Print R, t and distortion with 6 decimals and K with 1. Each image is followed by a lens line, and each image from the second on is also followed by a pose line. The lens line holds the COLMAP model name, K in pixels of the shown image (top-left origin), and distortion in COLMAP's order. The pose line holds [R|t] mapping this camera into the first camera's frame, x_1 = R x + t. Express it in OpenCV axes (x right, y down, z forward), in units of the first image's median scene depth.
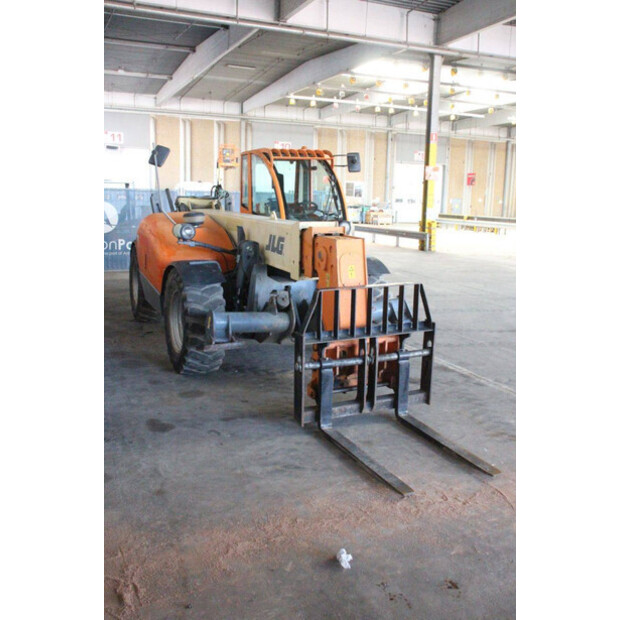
lens RADIAL K [[614.5, 0, 310.0], [0, 614.5, 310.0], [0, 0, 1]] dist [-0.119491, 0.199575]
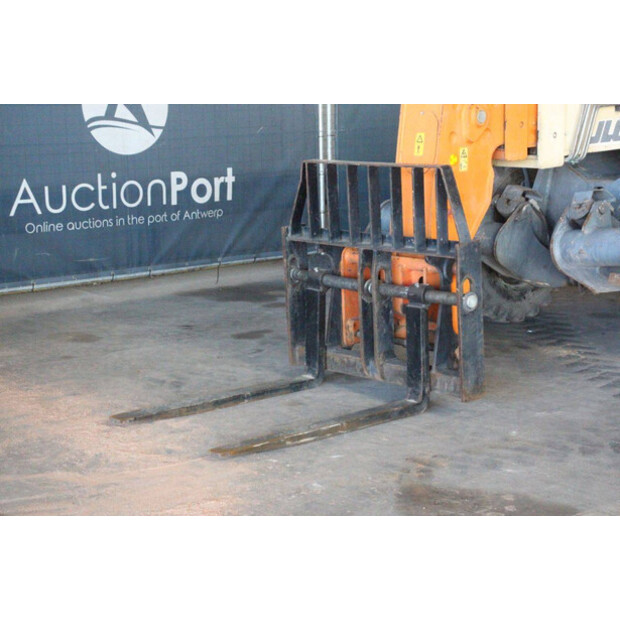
lens RADIAL K [[1371.0, 0, 310.0], [0, 1371.0, 310.0], [0, 0, 1]] dist [0.299901, 0.115248]
pose [[0.305655, 0.151189, -0.940062, 1.192373], [-0.162560, 0.981103, 0.104935, -0.025086], [0.938163, 0.120742, 0.324456, 0.451196]]
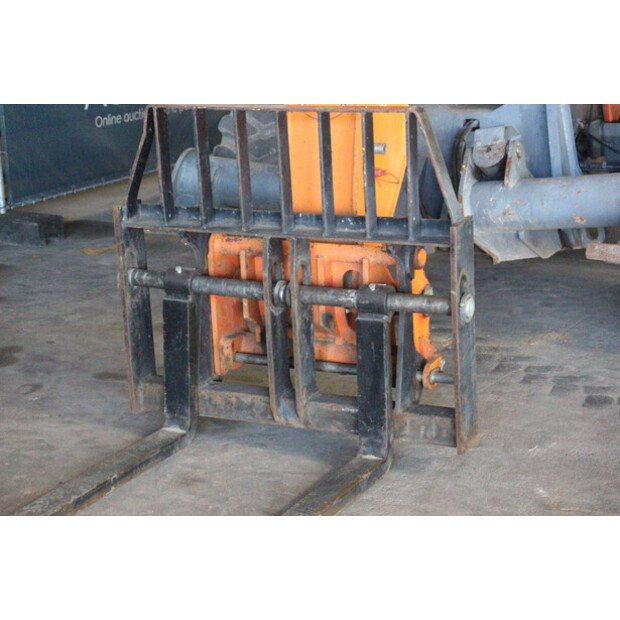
lens RADIAL K [[1441.6, 0, 310.0], [0, 1441.6, 310.0], [0, 0, 1]] dist [0.378632, -0.013271]
pose [[0.647606, 0.161158, -0.744738, 0.721309], [-0.115855, 0.986840, 0.112803, -0.014574], [0.753116, 0.013229, 0.657754, 0.345294]]
